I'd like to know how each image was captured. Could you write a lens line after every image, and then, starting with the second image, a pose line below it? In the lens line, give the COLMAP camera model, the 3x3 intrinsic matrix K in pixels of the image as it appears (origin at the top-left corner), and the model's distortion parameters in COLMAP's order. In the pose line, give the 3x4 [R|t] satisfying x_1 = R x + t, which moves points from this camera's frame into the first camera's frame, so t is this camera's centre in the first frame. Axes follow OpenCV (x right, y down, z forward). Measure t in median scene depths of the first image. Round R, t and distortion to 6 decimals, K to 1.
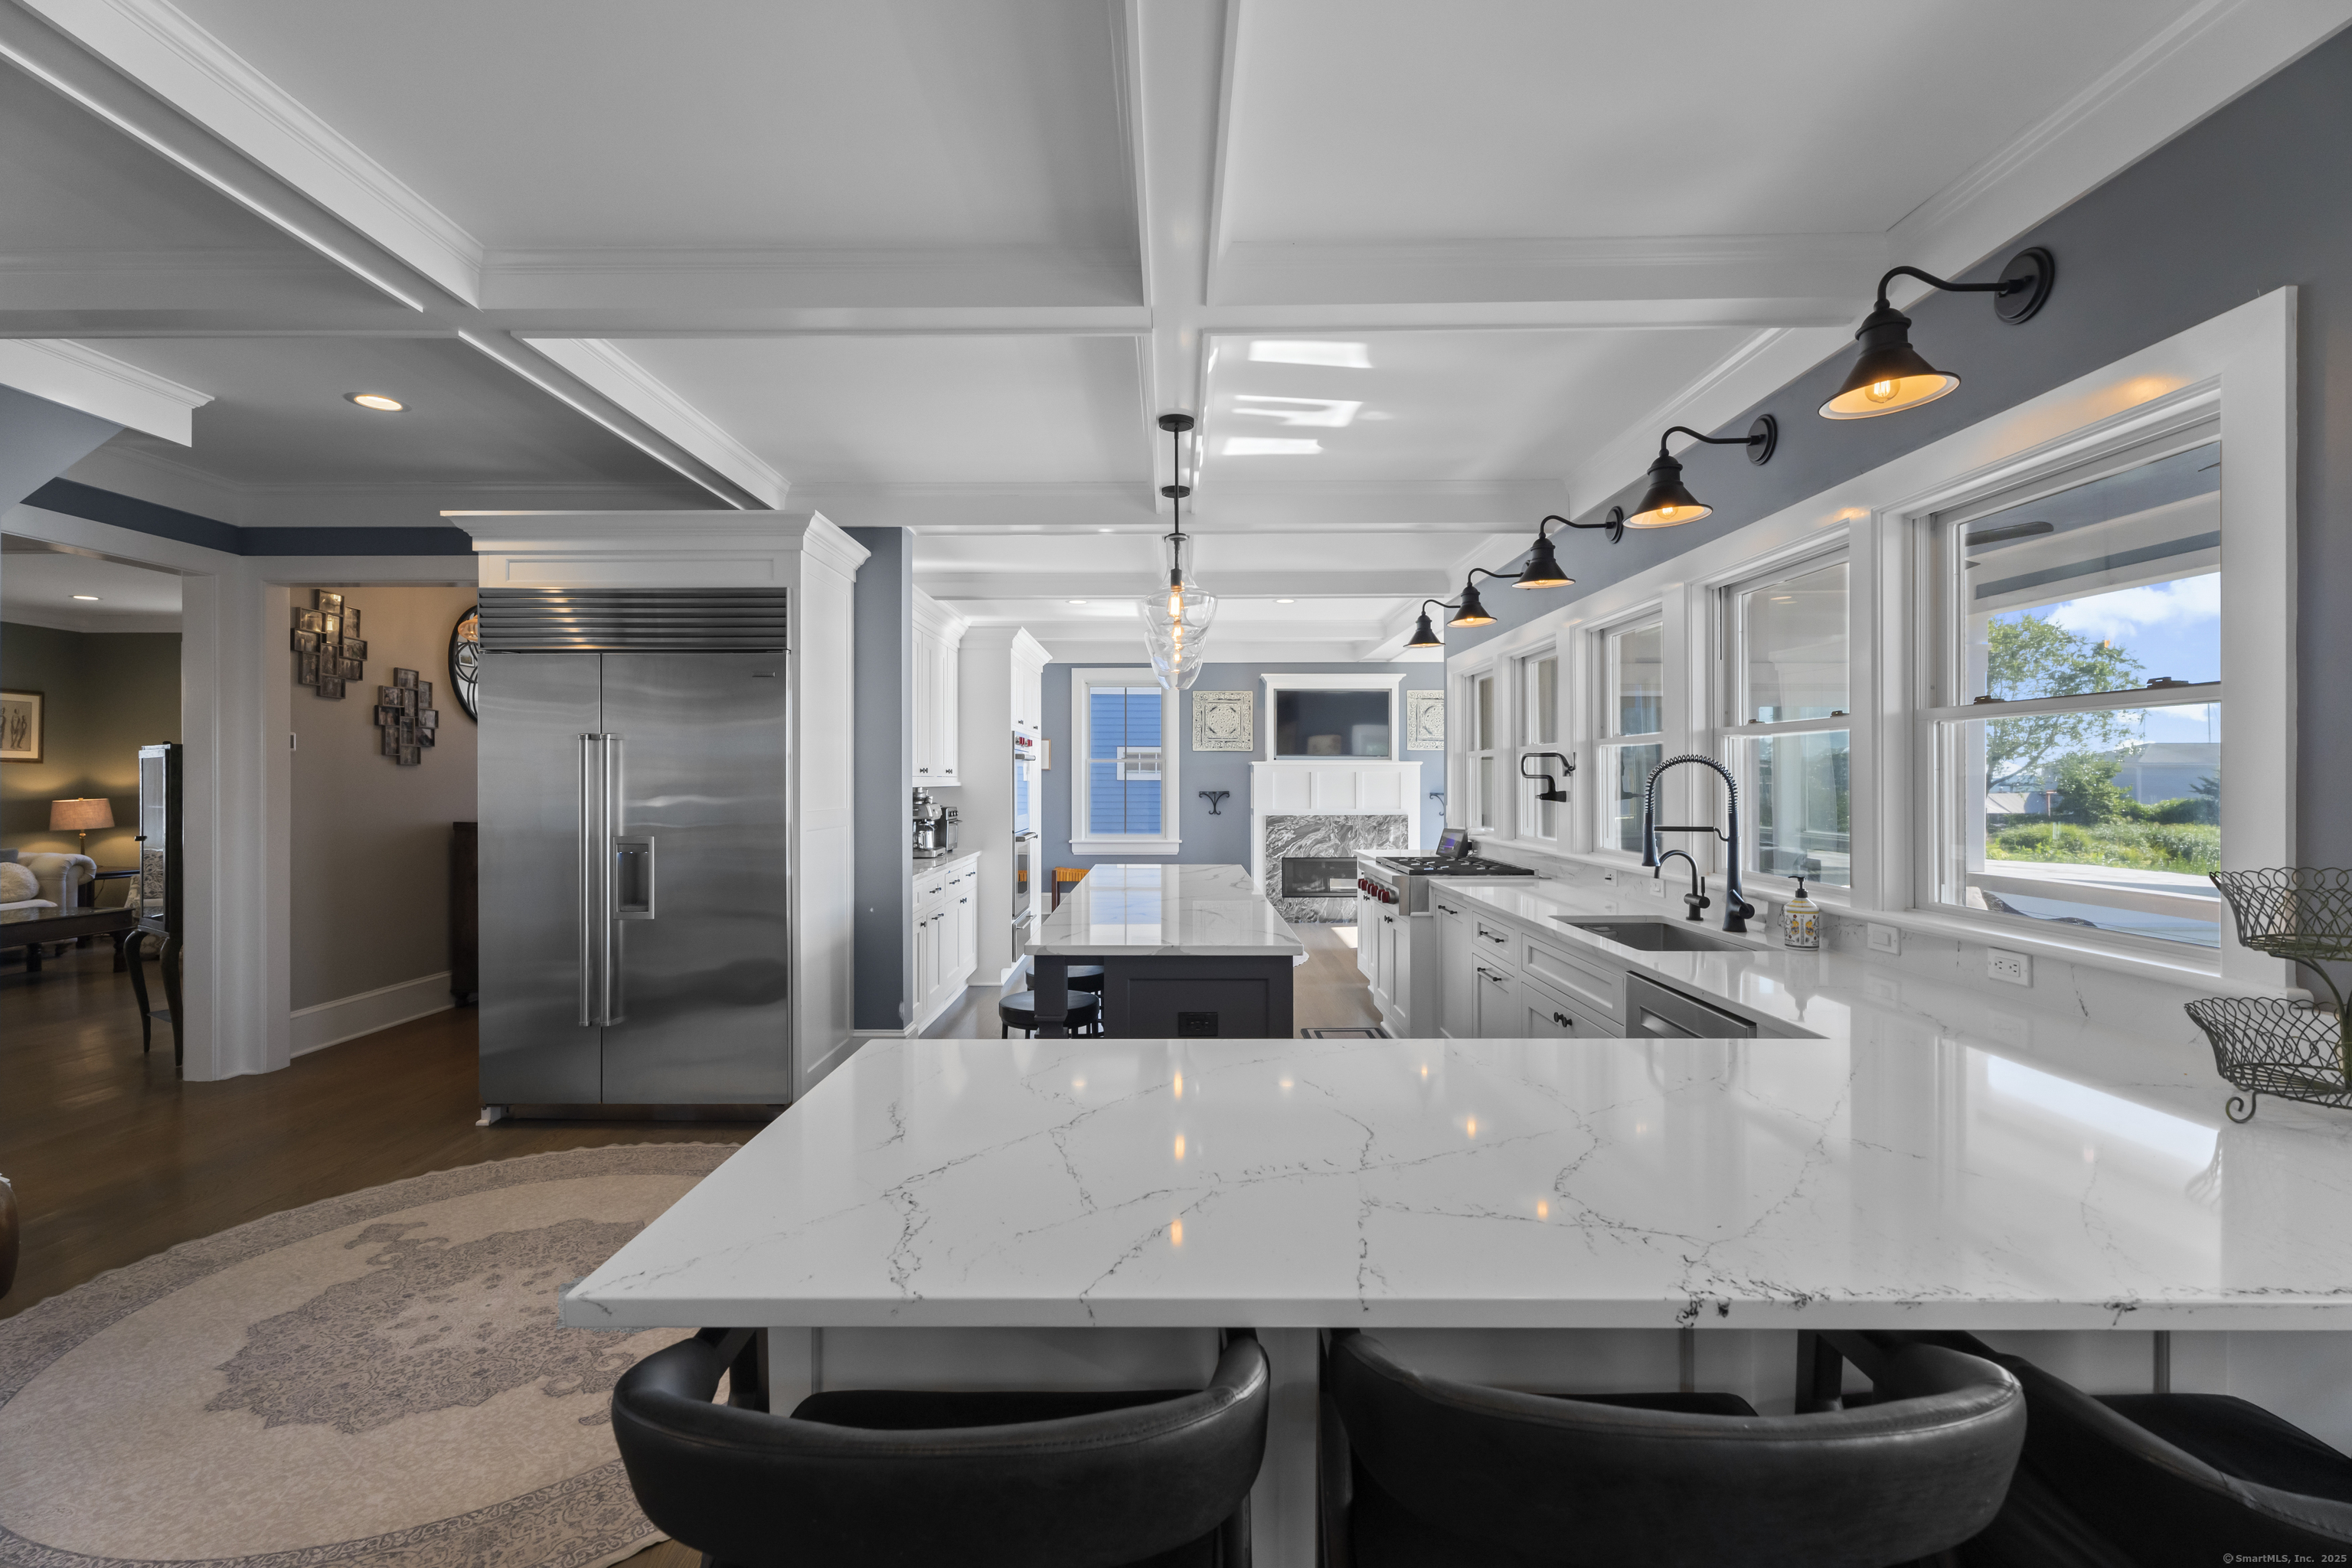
lens RADIAL K [[1039.1, 0, 1173.5], [0, 1039.1, 787.9], [0, 0, 1]] dist [0.003123, -0.000646]
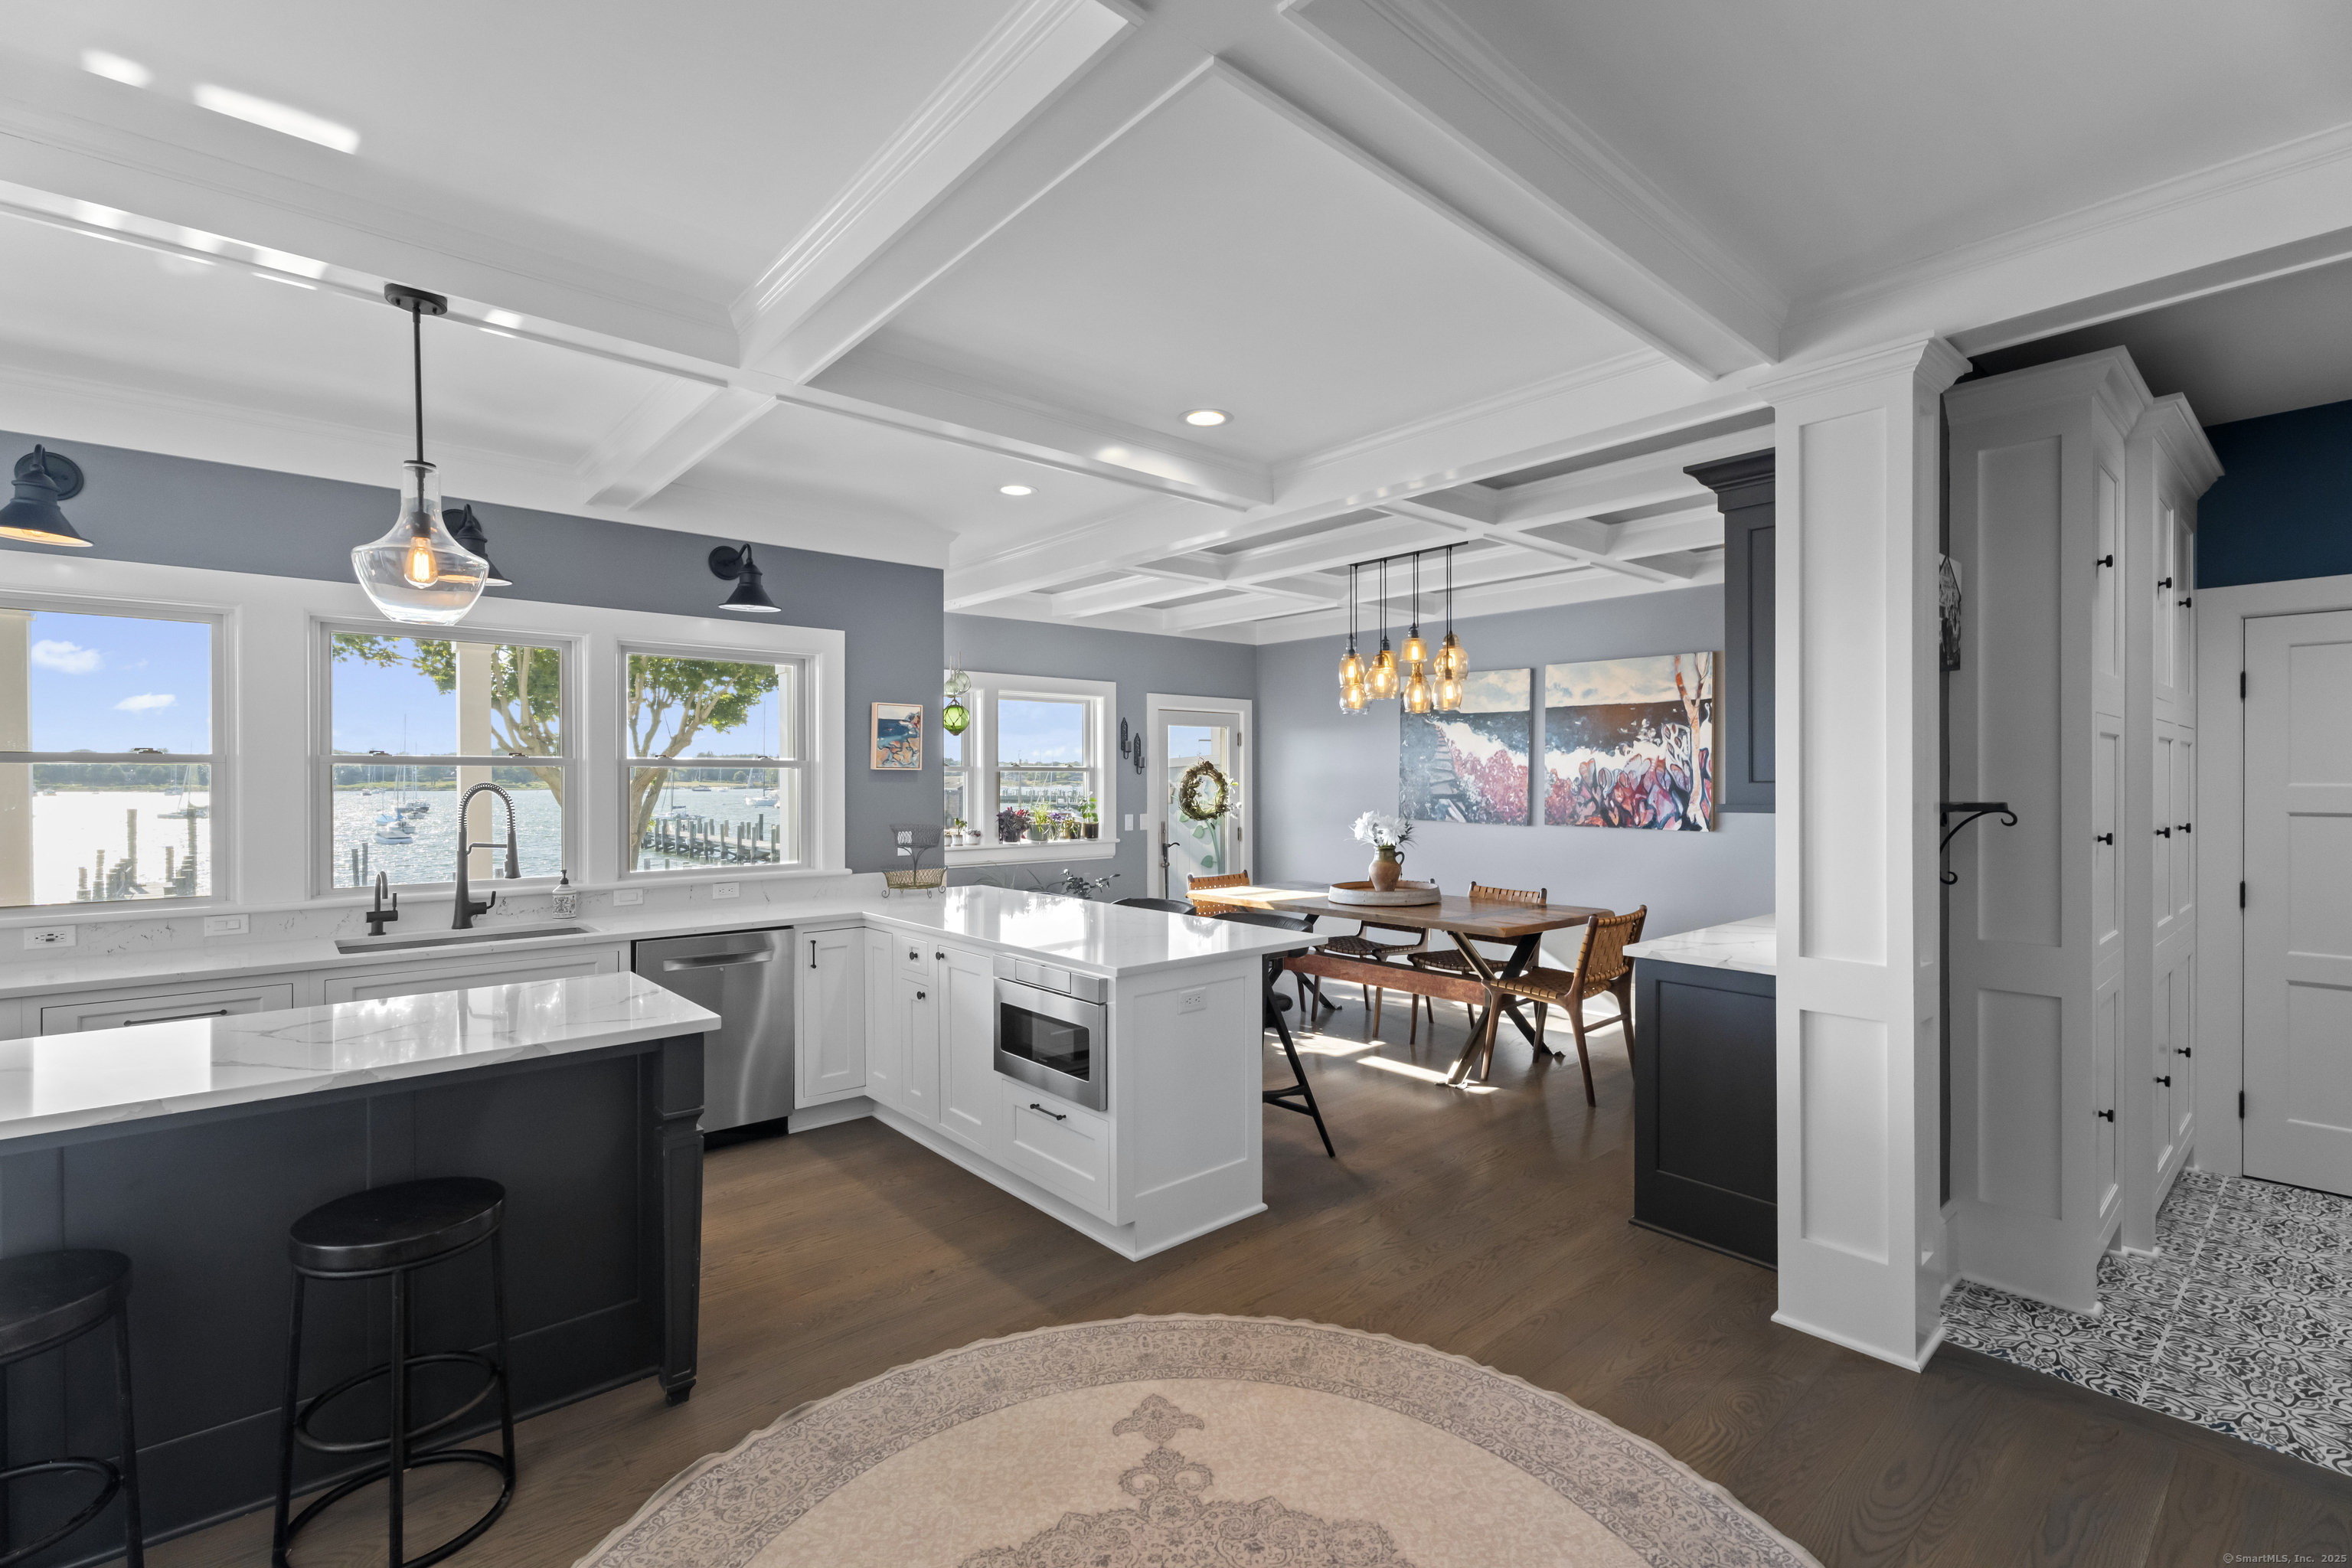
lens RADIAL K [[1039.1, 0, 1162.0], [0, 1039.1, 781.9], [0, 0, 1]] dist [0.003123, -0.000646]
pose [[-0.653905, 0.002802, 0.756571, -0.609077], [0.009953, 0.999938, 0.004899, -0.020603], [-0.756511, 0.010733, -0.653893, 0.778789]]
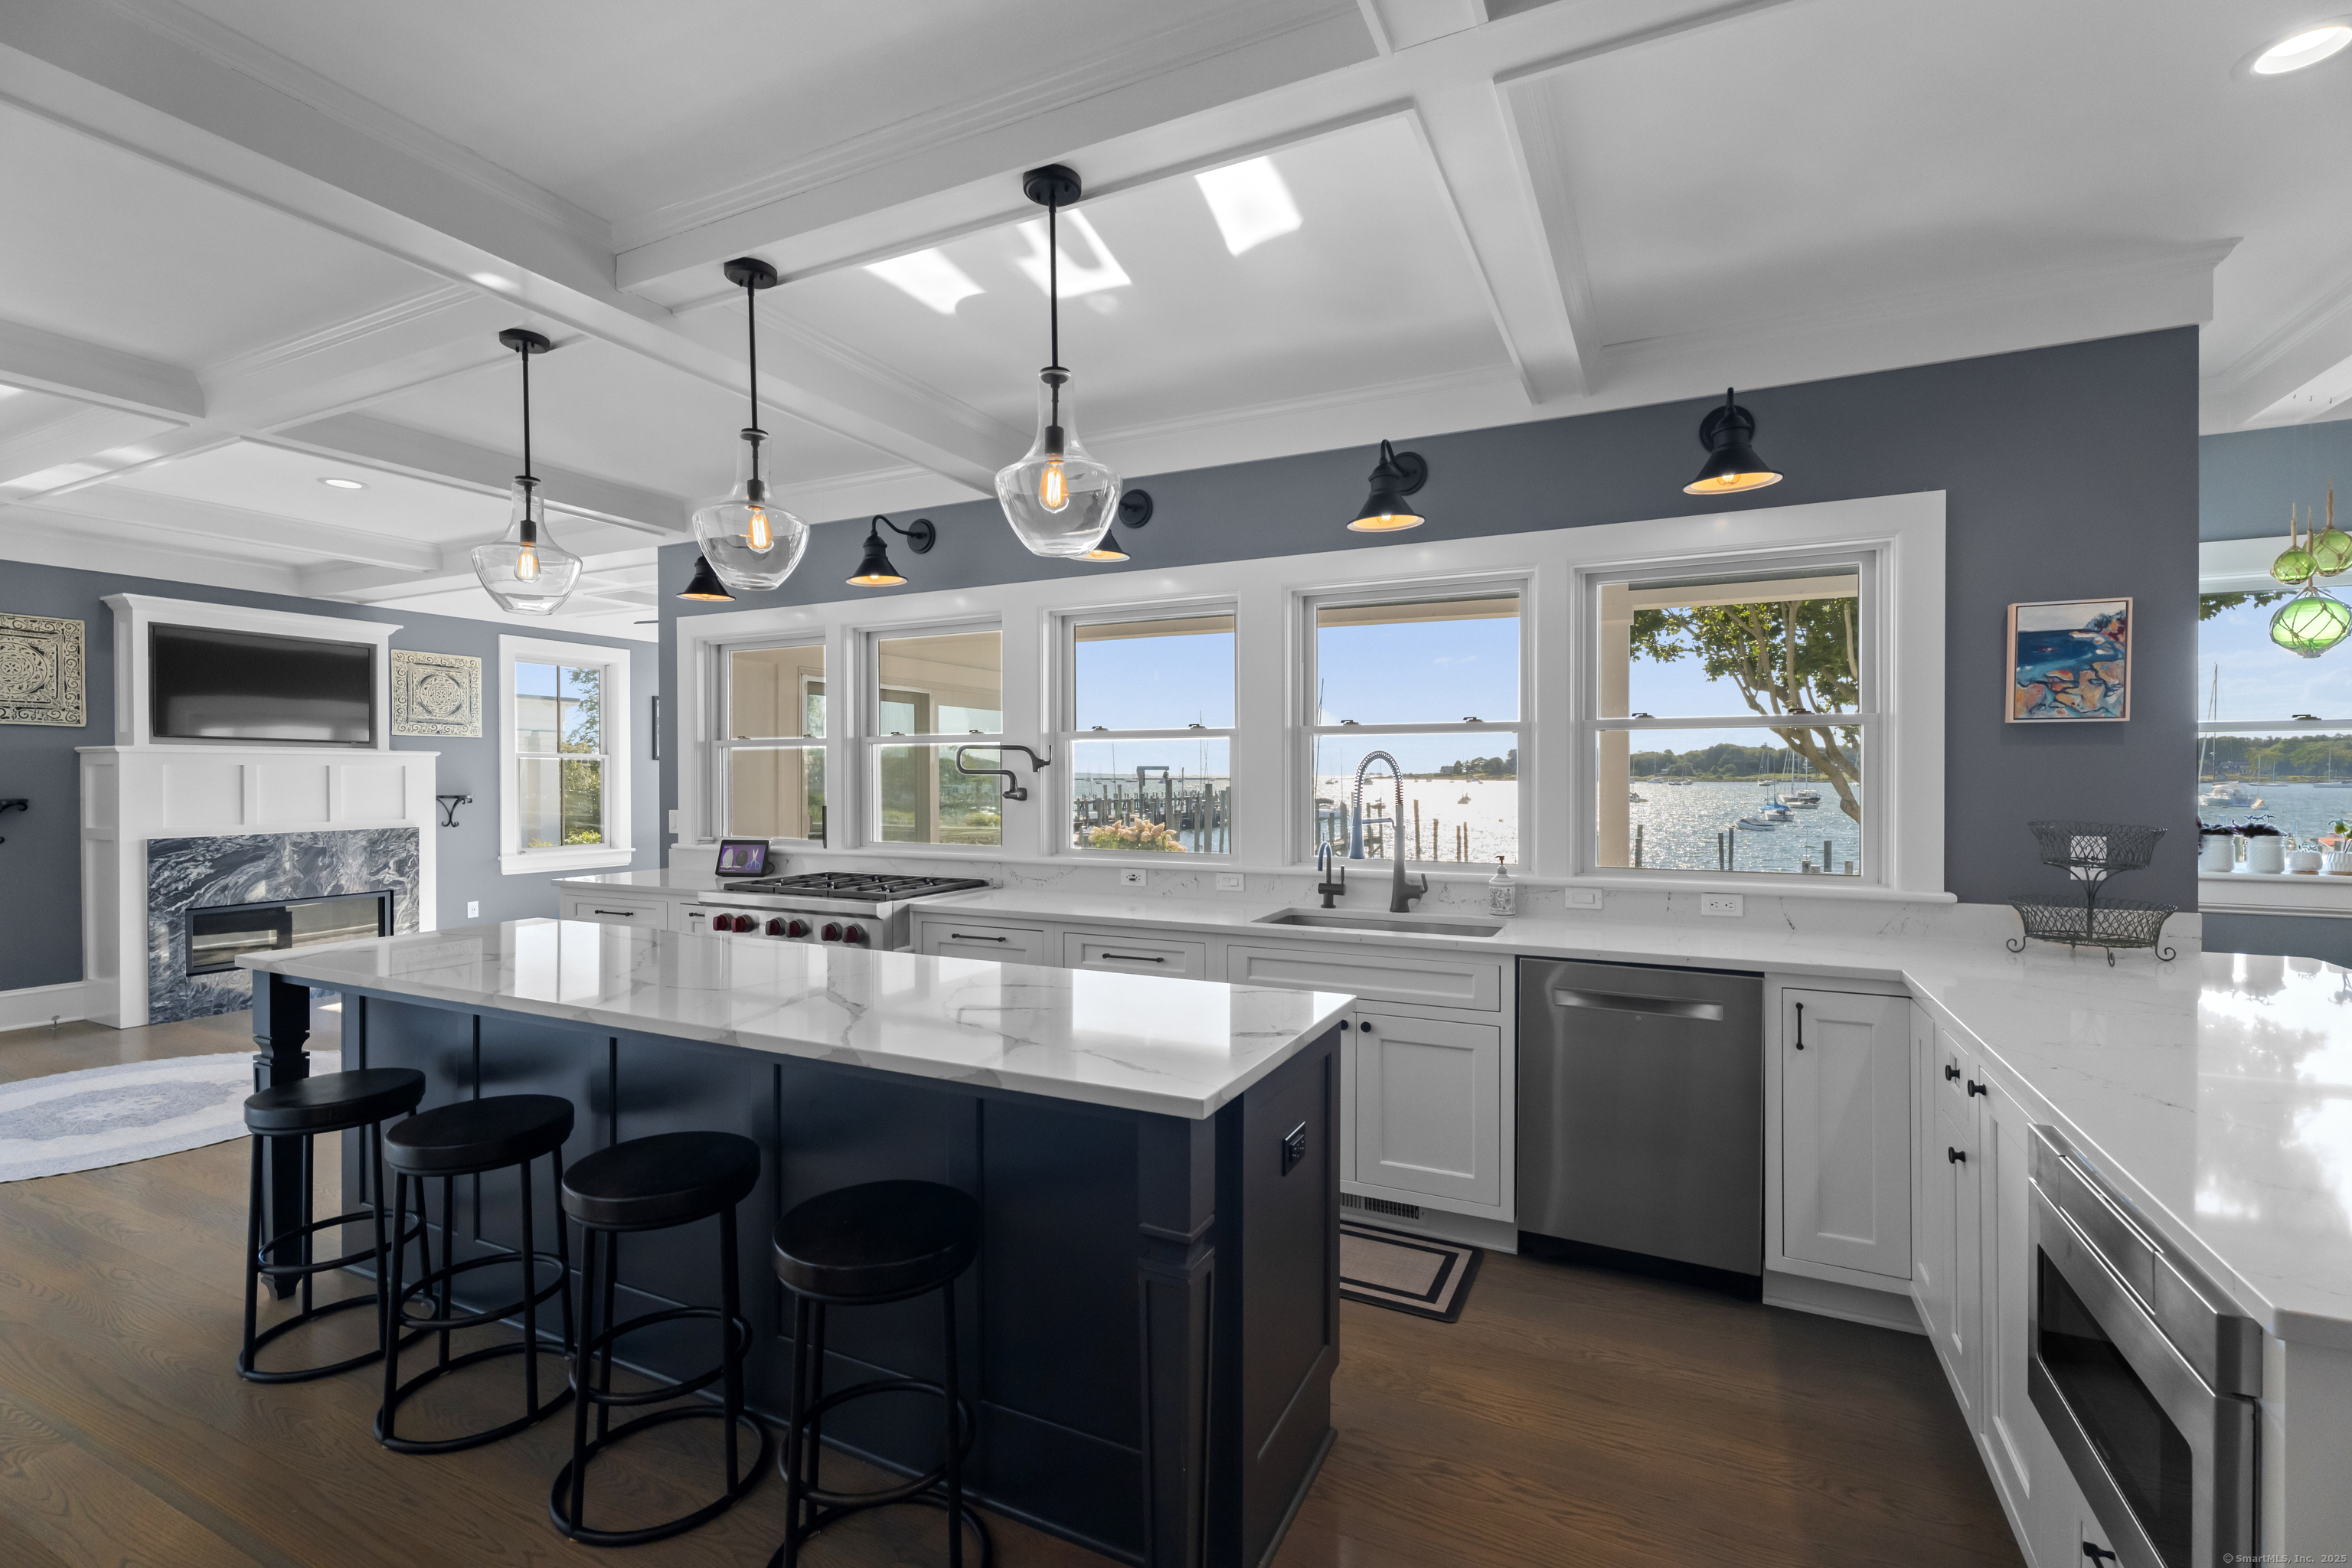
lens RADIAL K [[1039.1, 0, 1170.5], [0, 1039.1, 780.4], [0, 0, 1]] dist [0.003123, -0.000646]
pose [[0.442973, -0.002614, 0.896531, -0.372092], [0.008263, 0.999965, -0.001167, -0.001719], [-0.896497, 0.007925, 0.442979, 0.481506]]
